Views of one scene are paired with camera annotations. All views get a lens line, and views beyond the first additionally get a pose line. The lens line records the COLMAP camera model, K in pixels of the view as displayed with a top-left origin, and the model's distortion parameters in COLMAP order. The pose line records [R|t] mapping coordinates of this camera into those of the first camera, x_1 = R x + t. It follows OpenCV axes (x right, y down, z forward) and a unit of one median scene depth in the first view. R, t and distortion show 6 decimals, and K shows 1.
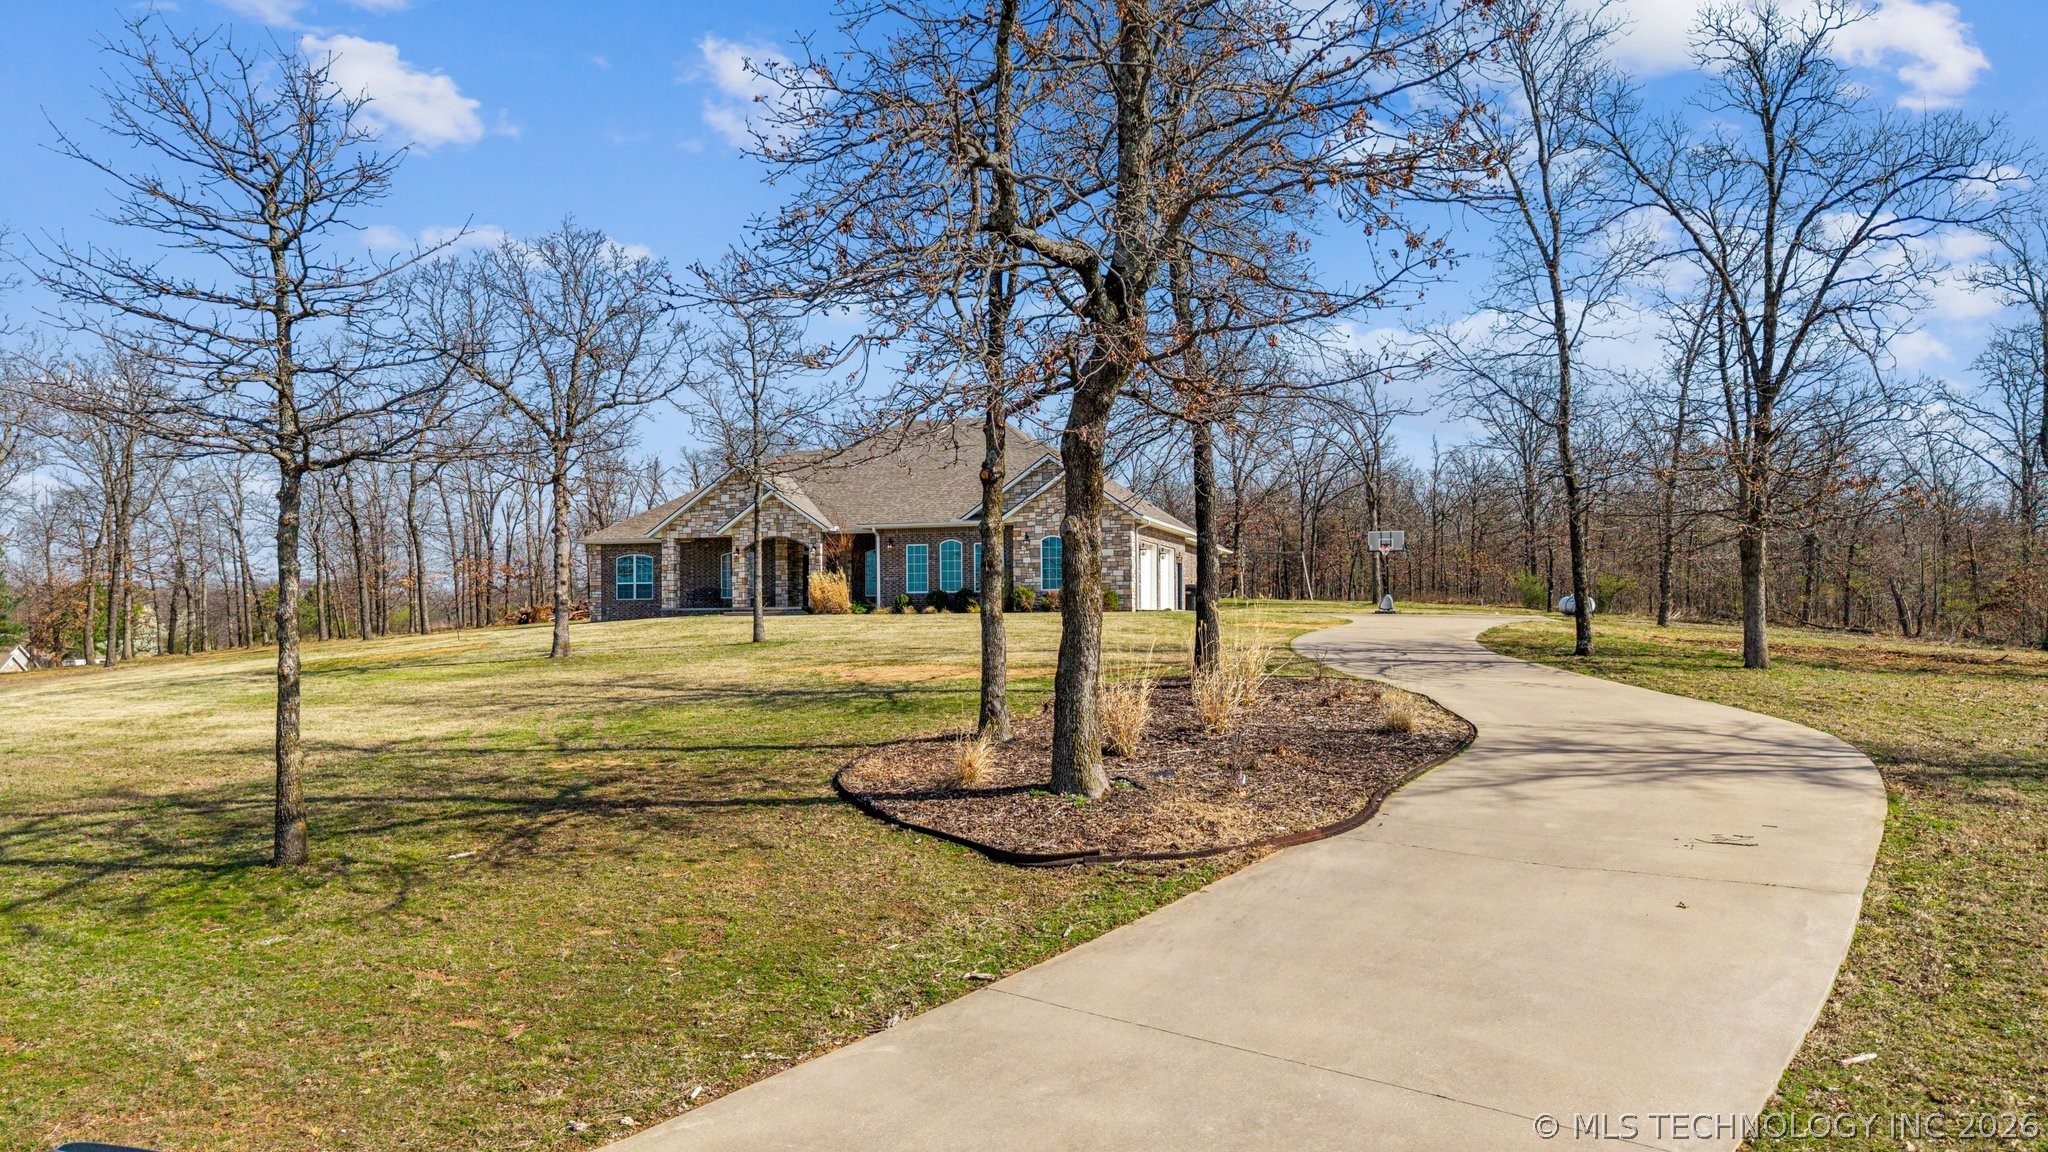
lens RADIAL K [[1361.3, 0, 1024.0], [0, 1361.3, 576.0], [0, 0, 1]] dist [-0.000623, -0.001218]
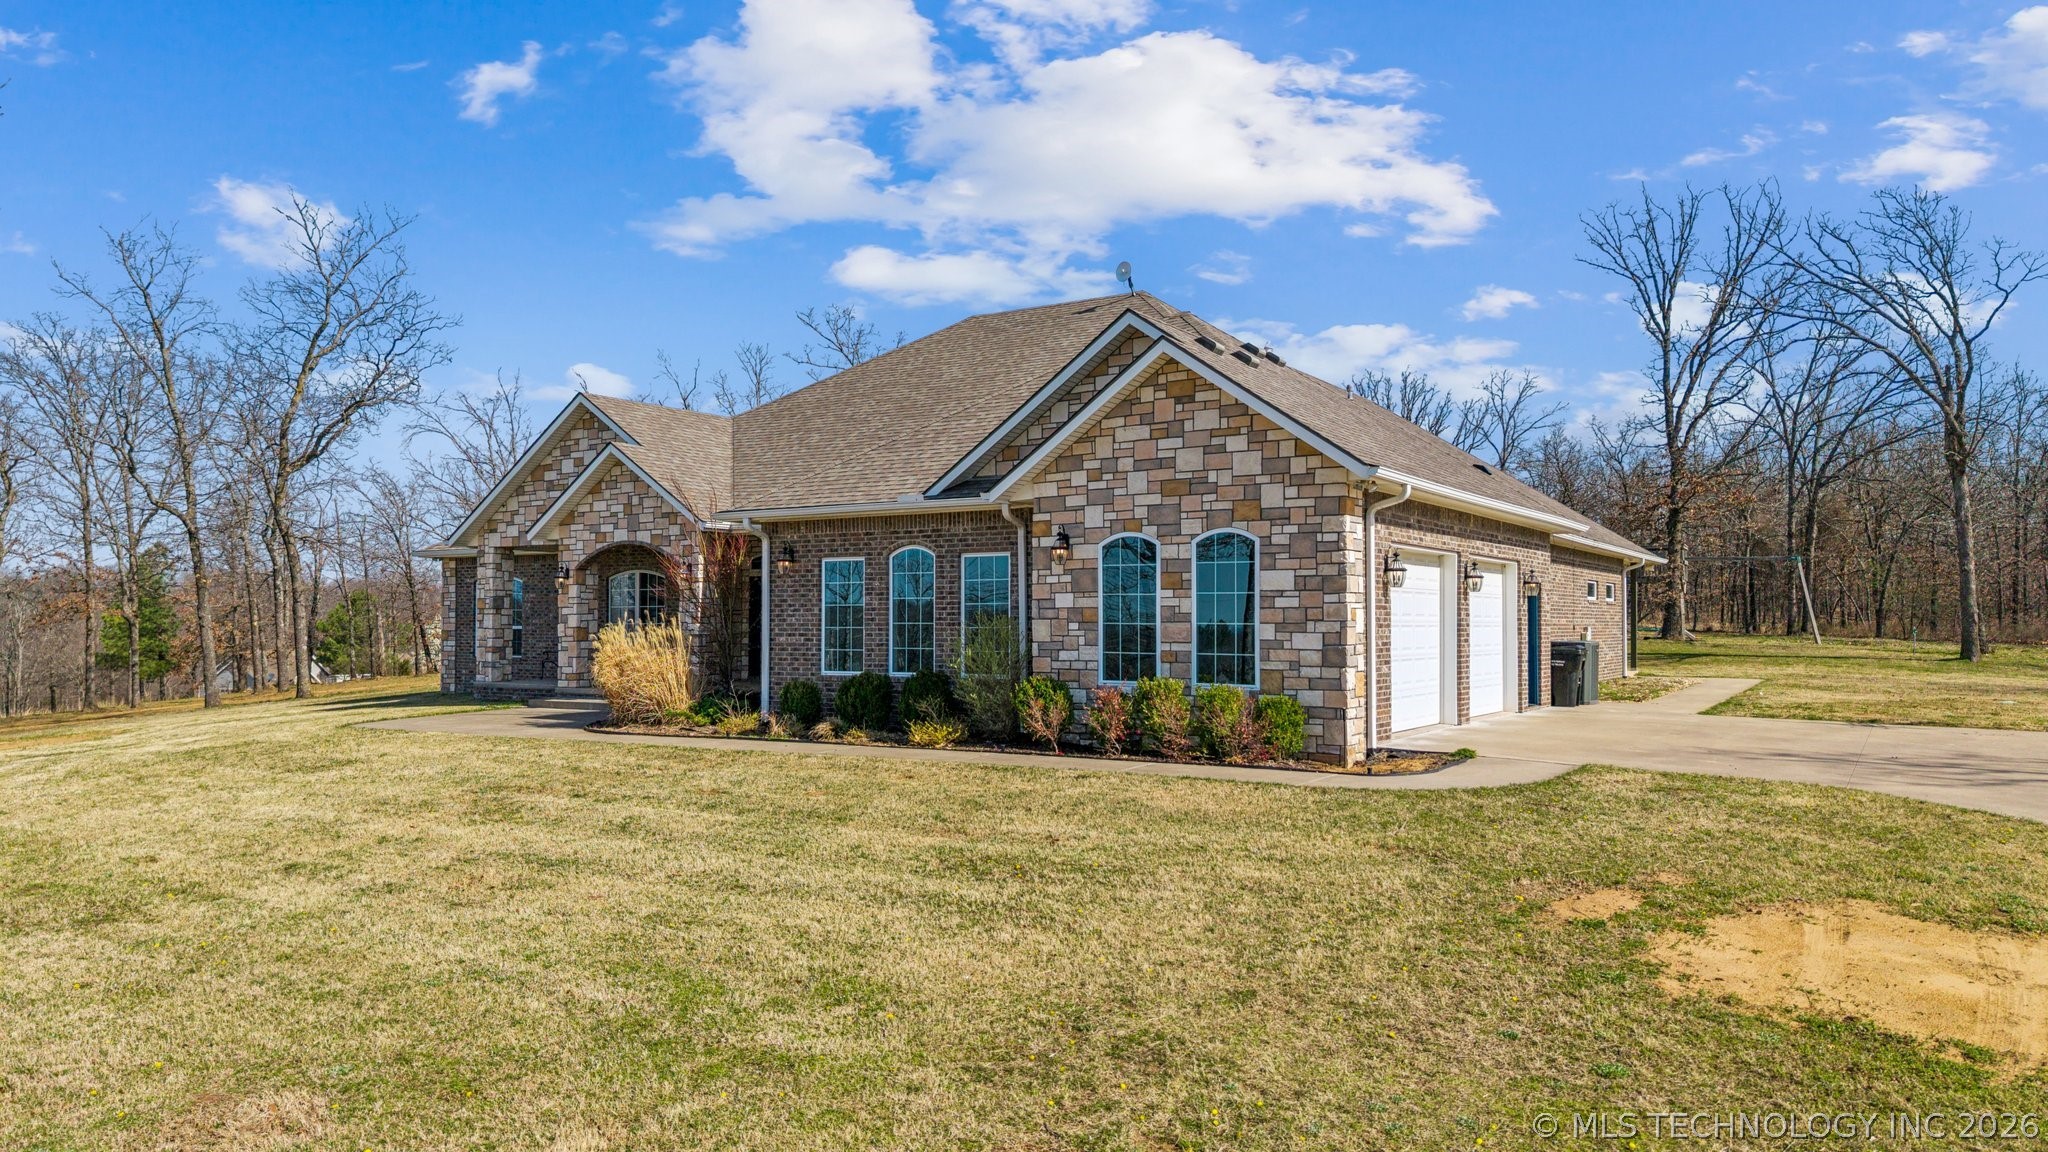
lens RADIAL K [[1361.3, 0, 1024.0], [0, 1361.3, 576.0], [0, 0, 1]] dist [-0.000623, -0.001218]
pose [[0.959565, -0.003429, -0.281467, 0.091609], [0.003470, 0.999994, -0.000352, -0.017469], [0.281466, -0.000638, 0.959571, 0.619318]]
